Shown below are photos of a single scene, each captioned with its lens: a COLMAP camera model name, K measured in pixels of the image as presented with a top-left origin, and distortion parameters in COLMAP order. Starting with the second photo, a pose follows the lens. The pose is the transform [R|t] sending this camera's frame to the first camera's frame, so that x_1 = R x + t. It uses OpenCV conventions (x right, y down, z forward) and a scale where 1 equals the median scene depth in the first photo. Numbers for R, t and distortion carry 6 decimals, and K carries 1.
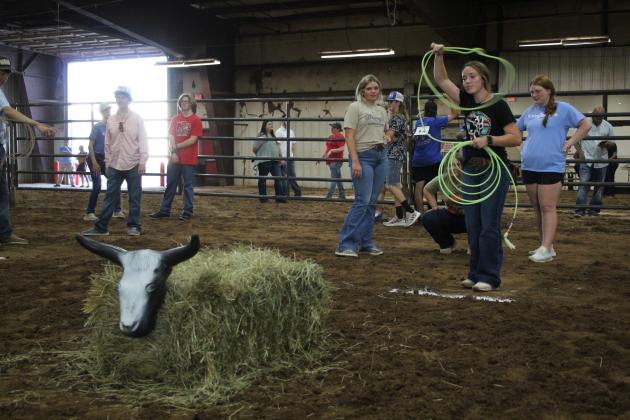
lens RADIAL K [[892.5, 0, 315.0], [0, 892.5, 210.0], [0, 0, 1]] dist [-0.055932, 0.144957]
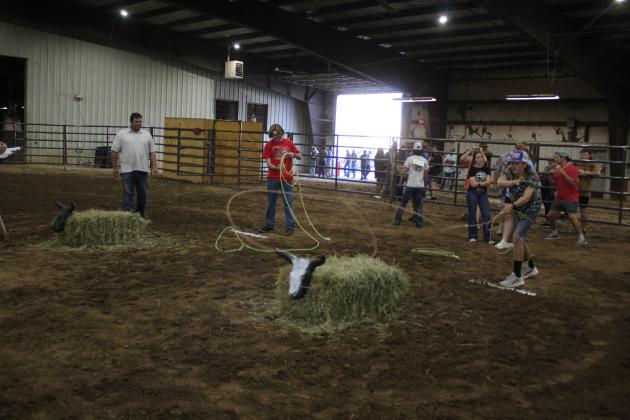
lens RADIAL K [[680.6, 0, 315.0], [0, 680.6, 210.0], [0, 0, 1]] dist [-0.105085, 0.106836]
pose [[0.943952, 0.073392, -0.321820, 0.075190], [-0.059011, 0.996783, 0.054231, -0.034462], [0.324765, -0.032200, 0.945246, -0.110857]]
